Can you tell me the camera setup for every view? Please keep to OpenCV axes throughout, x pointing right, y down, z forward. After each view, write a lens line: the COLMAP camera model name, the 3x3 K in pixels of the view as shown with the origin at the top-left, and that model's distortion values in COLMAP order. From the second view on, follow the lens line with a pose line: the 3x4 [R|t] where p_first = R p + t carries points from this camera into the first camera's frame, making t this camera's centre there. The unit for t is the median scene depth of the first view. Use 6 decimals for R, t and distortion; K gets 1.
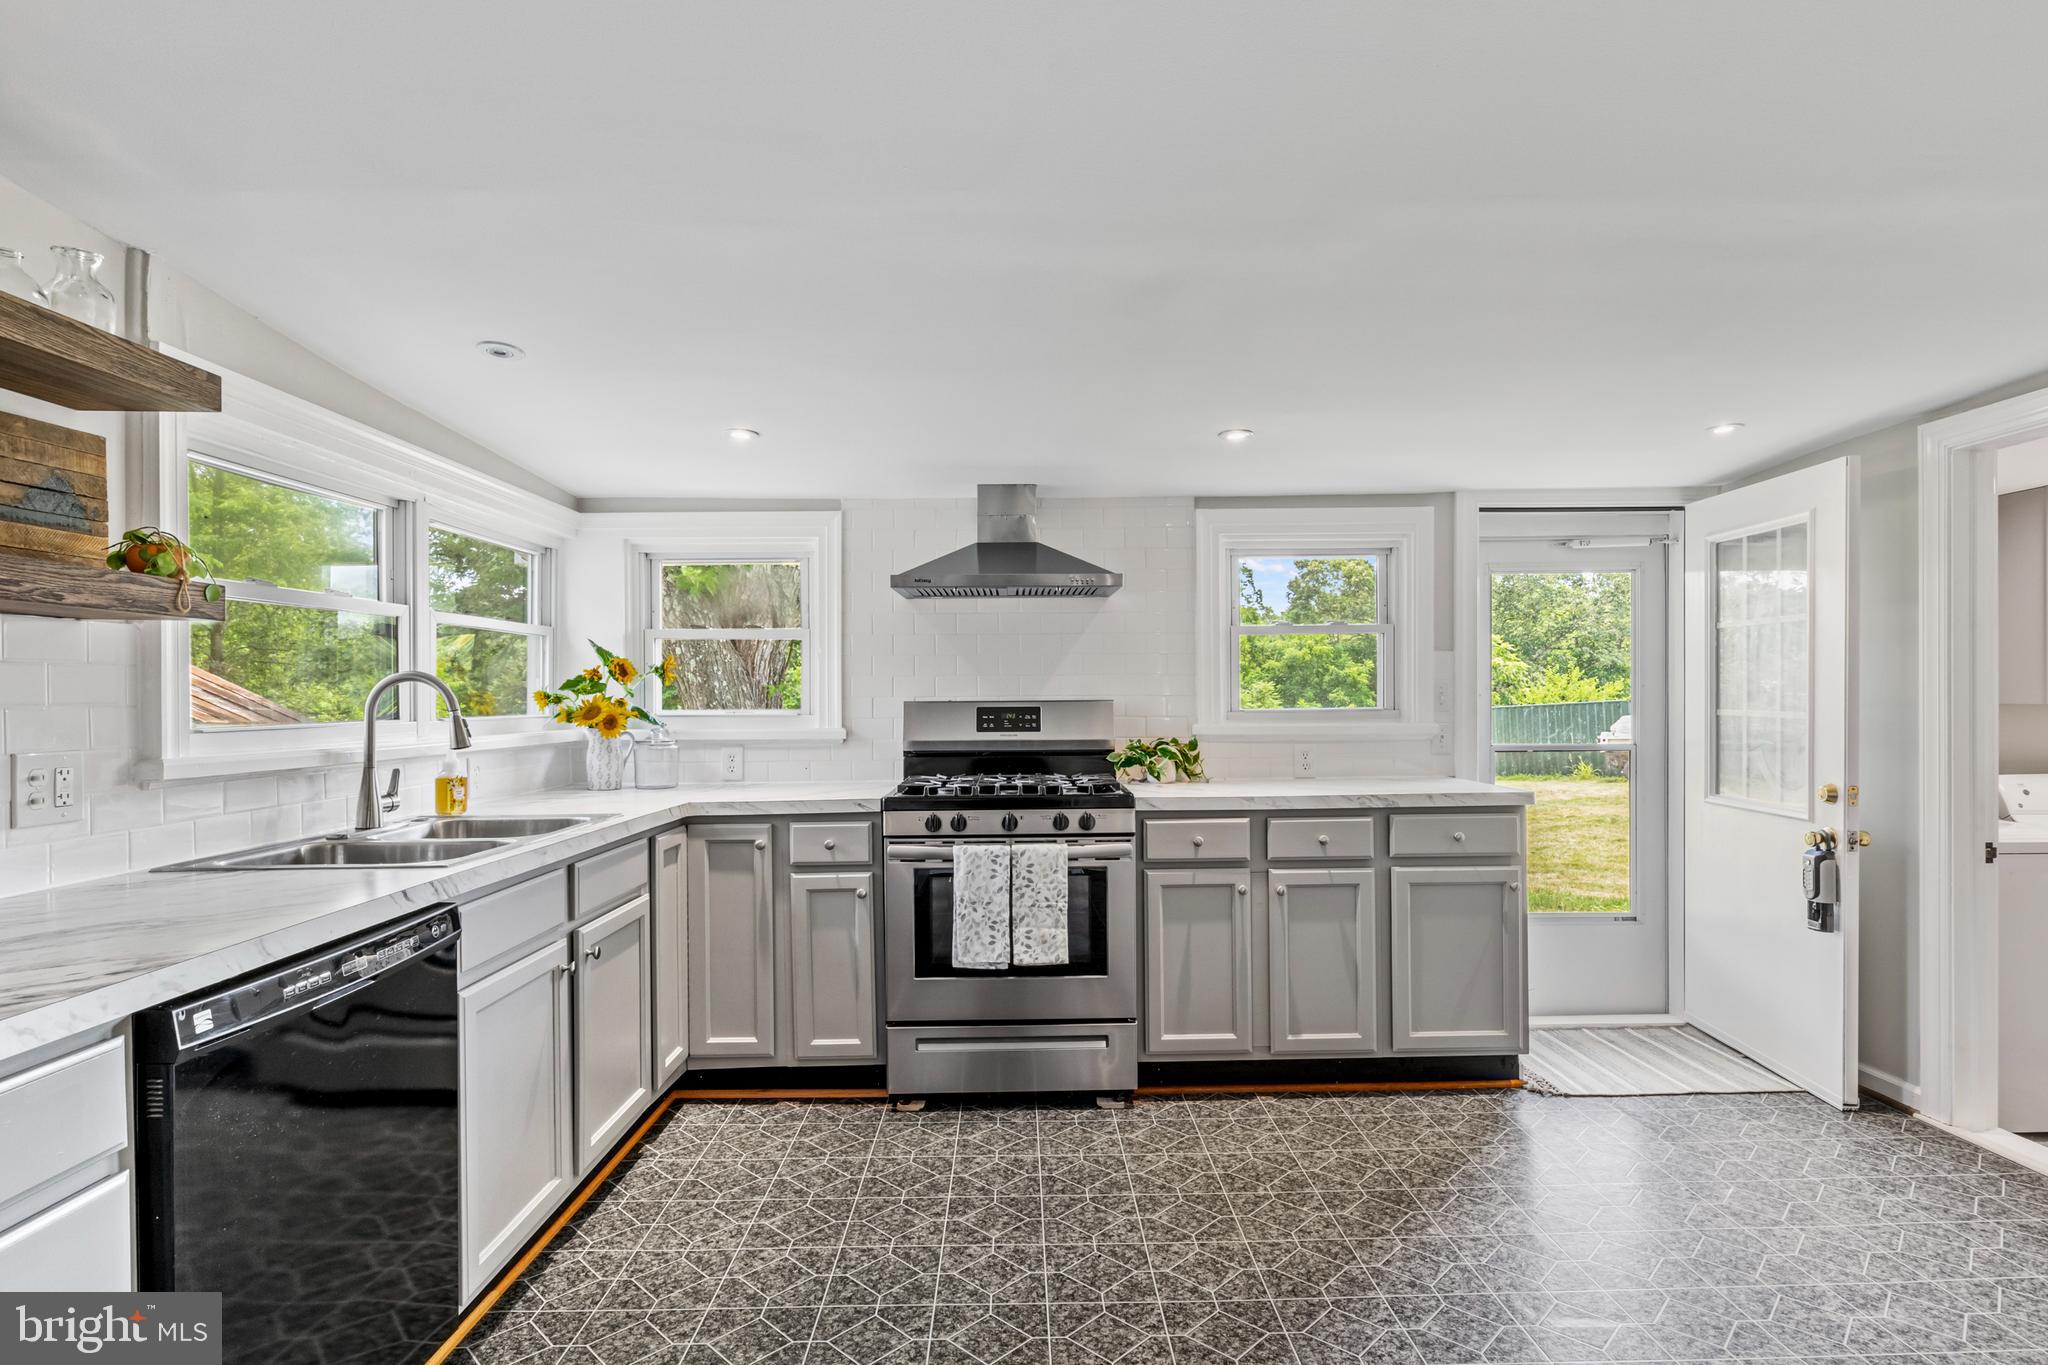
lens RADIAL K [[1014.2, 0, 1024.6], [0, 1014.2, 683.8], [0, 0, 1]] dist [-0.002574, -0.000039]
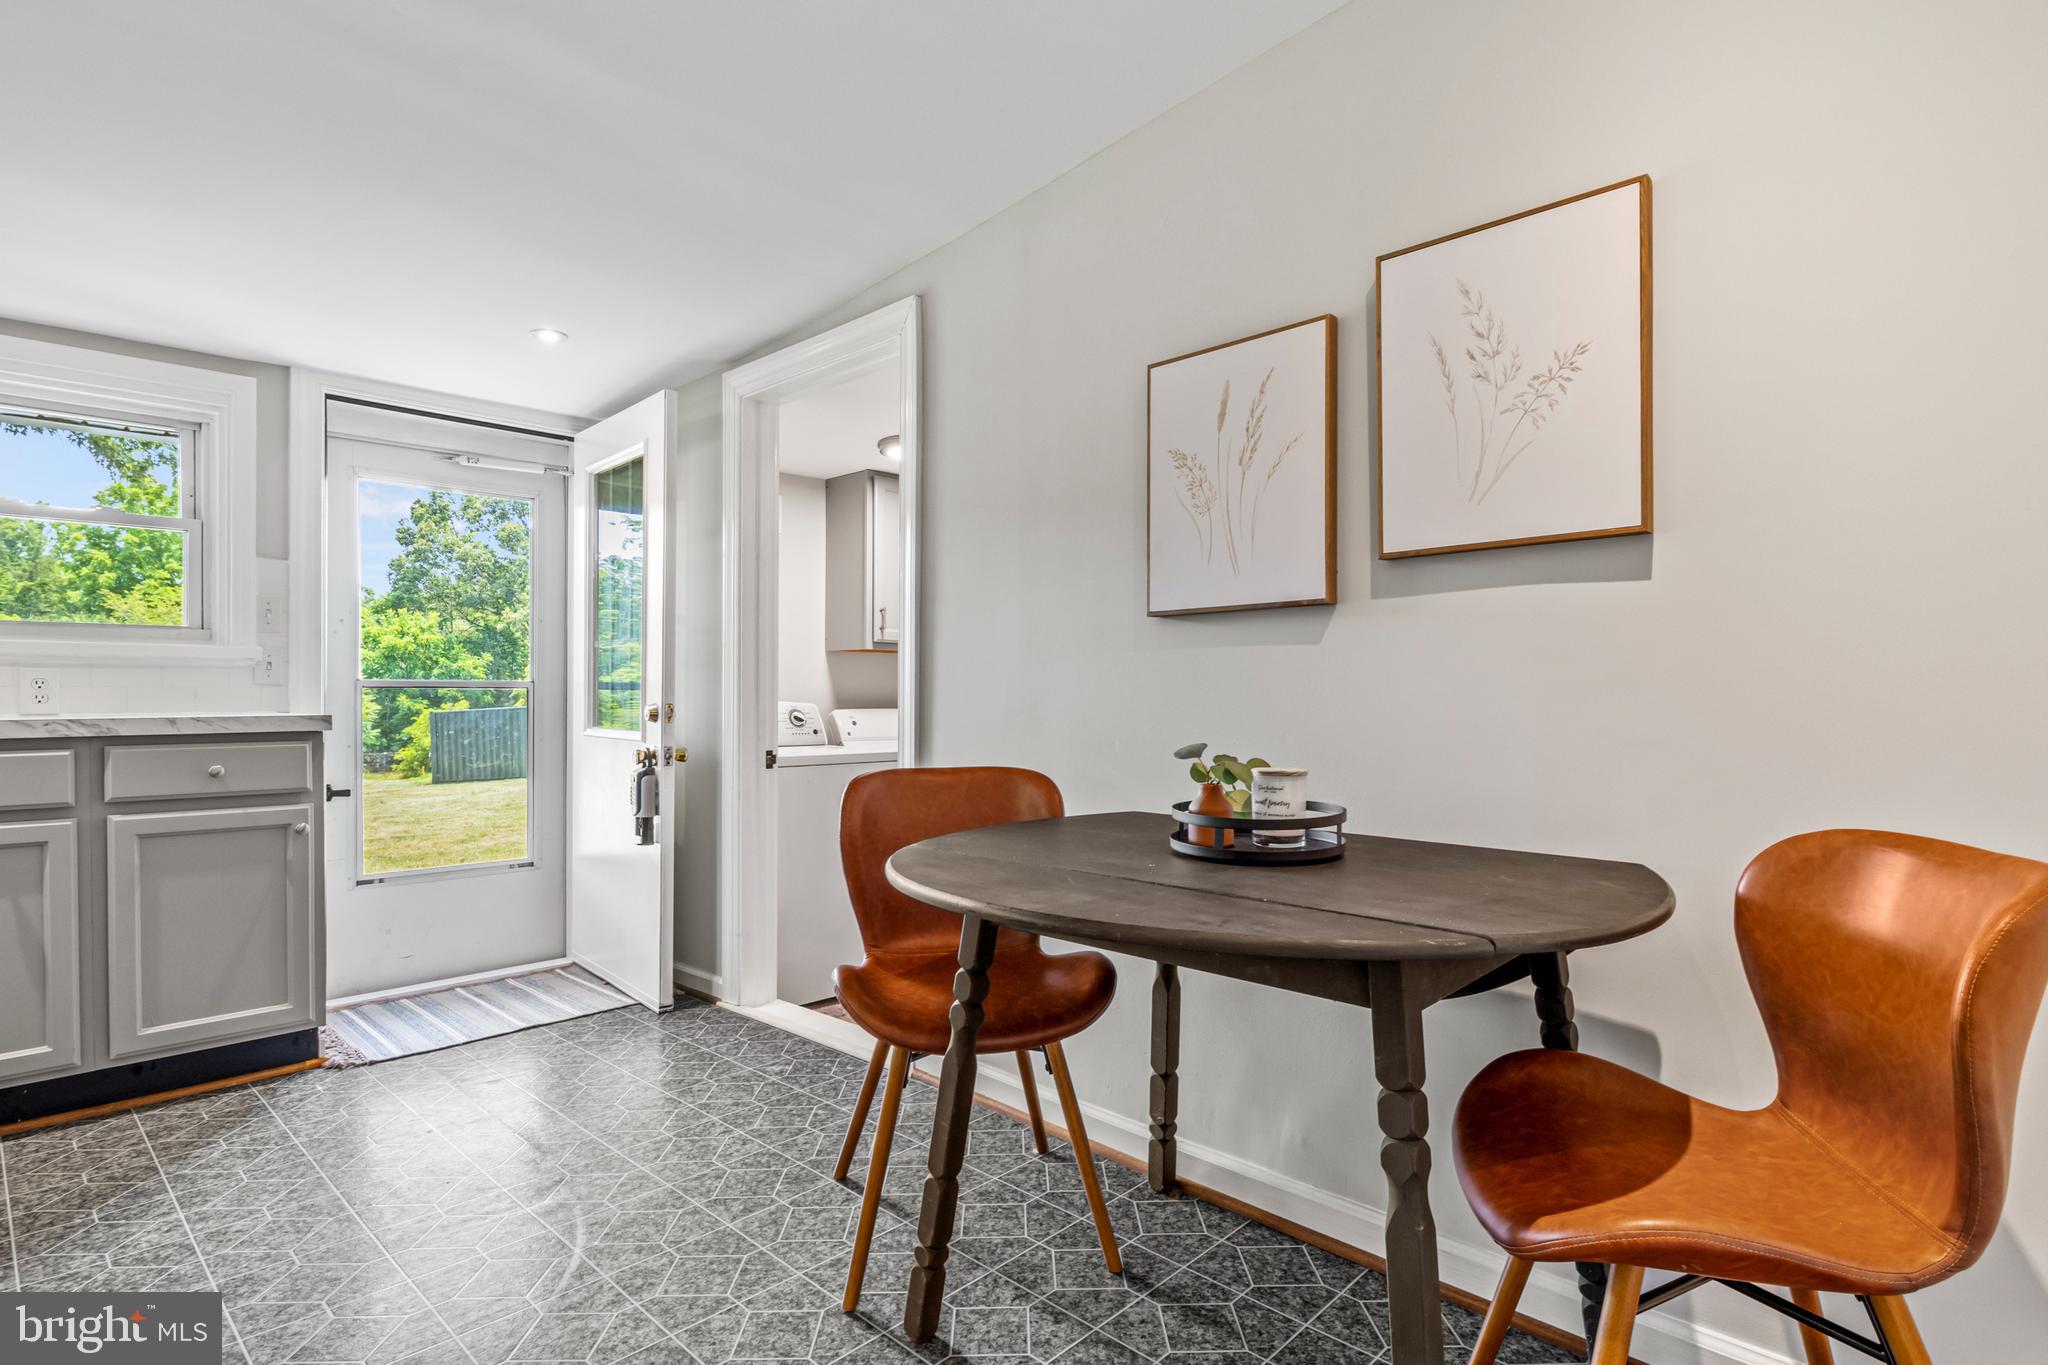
lens RADIAL K [[1014.2, 0, 1043.6], [0, 1014.2, 701.9], [0, 0, 1]] dist [-0.002574, -0.000039]
pose [[0.709173, 0.009140, 0.704976, 0.324424], [-0.013331, 0.999911, 0.000446, 0.086453], [-0.704909, -0.009714, 0.709231, -0.024466]]
